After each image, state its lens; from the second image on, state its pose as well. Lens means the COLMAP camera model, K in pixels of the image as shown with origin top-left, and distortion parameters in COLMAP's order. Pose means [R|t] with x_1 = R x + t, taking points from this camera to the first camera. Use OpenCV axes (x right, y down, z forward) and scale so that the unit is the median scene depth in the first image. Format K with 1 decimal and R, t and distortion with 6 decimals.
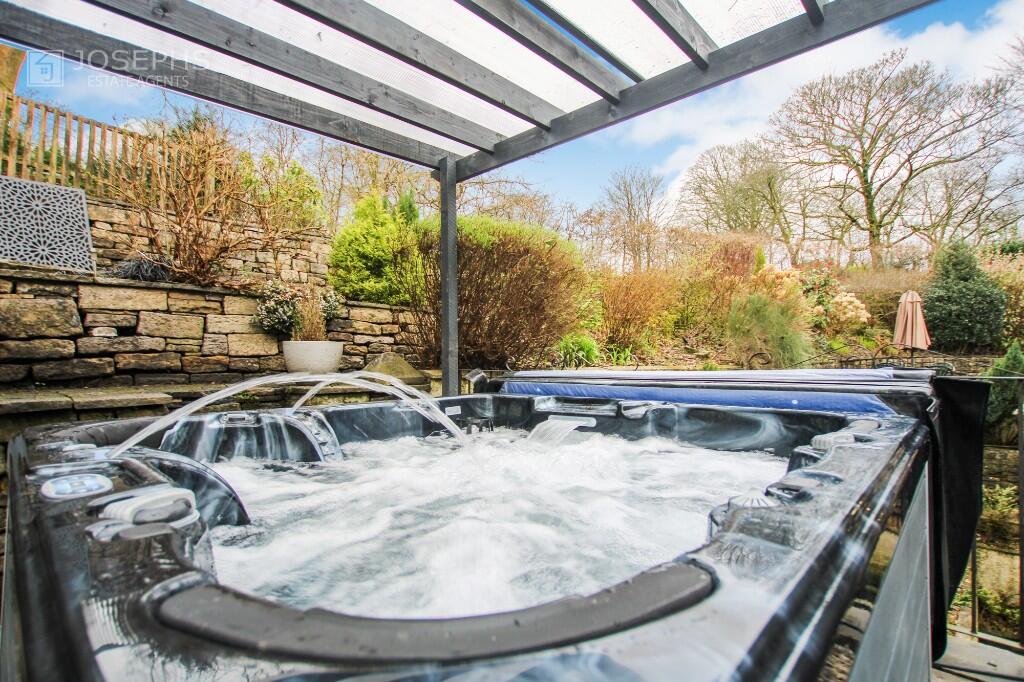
lens RADIAL K [[495.9, 0, 512.0], [0, 495.9, 341.0], [0, 0, 1]] dist [-0.031069, 0.000792]
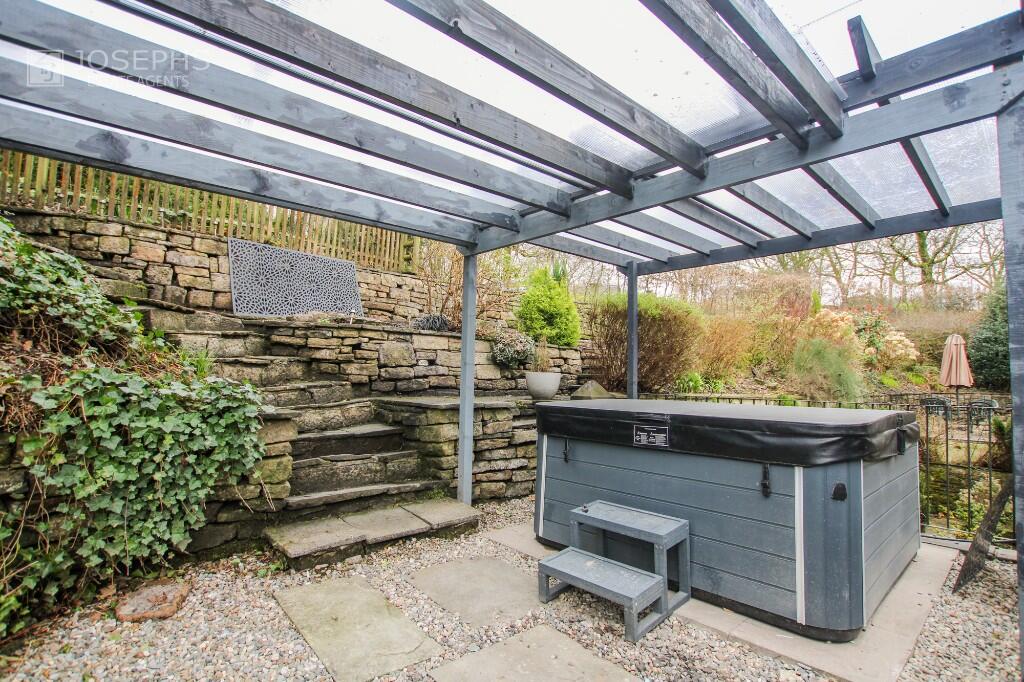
lens RADIAL K [[495.9, 0, 512.0], [0, 495.9, 341.0], [0, 0, 1]] dist [-0.031069, 0.000792]
pose [[0.996885, 0.027743, -0.073830, -0.268218], [-0.030913, 0.998633, -0.042146, -0.020260], [0.072559, 0.044297, 0.996380, -0.425836]]
